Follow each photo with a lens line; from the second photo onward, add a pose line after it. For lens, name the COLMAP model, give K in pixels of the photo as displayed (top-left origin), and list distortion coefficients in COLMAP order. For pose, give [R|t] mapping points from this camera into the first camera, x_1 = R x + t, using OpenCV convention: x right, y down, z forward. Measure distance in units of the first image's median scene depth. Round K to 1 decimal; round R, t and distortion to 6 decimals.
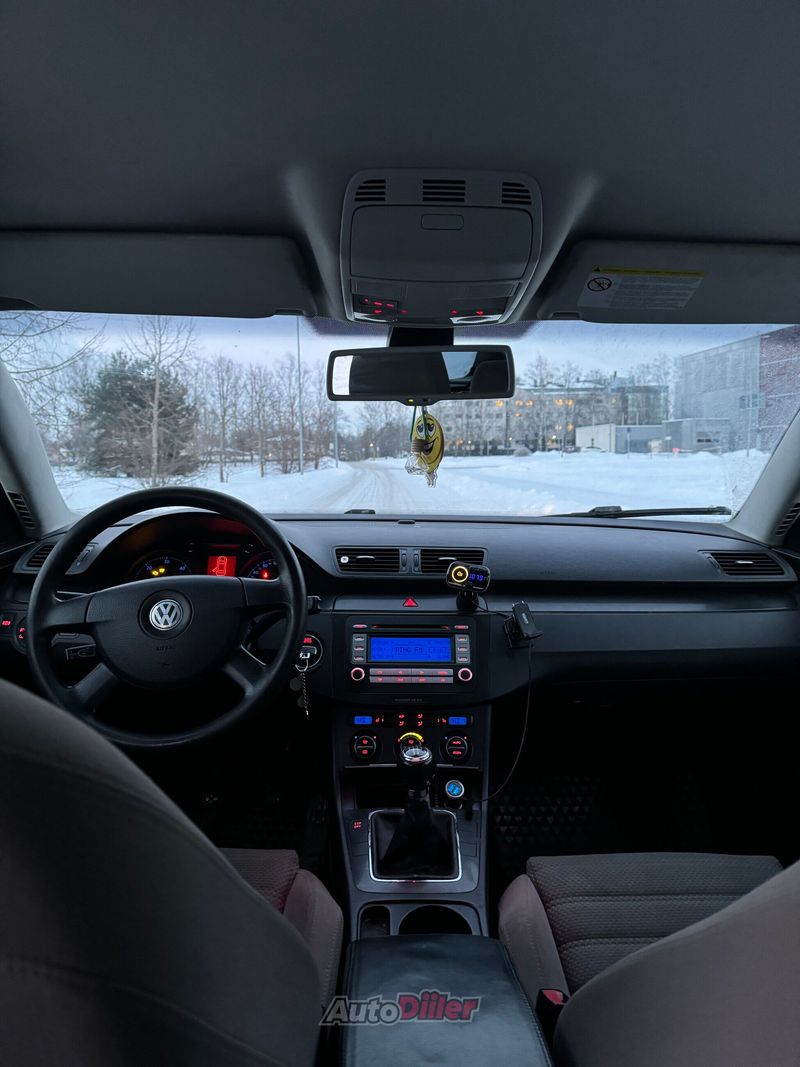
lens RADIAL K [[758.0, 0, 394.3], [0, 758.0, 533.6], [0, 0, 1]] dist [0.008306, -0.041305]
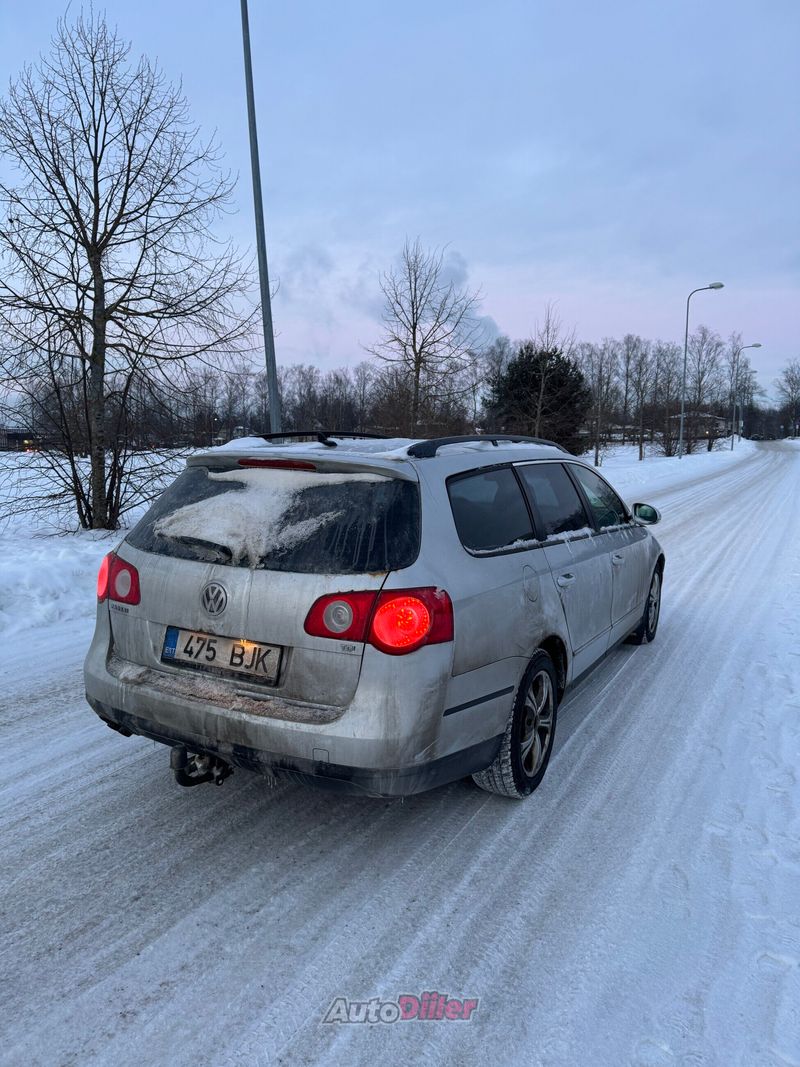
lens RADIAL K [[758.0, 0, 400.8], [0, 758.0, 545.6], [0, 0, 1]] dist [0.008306, -0.041305]
pose [[0.870068, 0.080385, -0.486333, 0.056244], [-0.055936, 0.996342, 0.064612, -0.002307], [0.489747, -0.029013, 0.871382, -0.106817]]
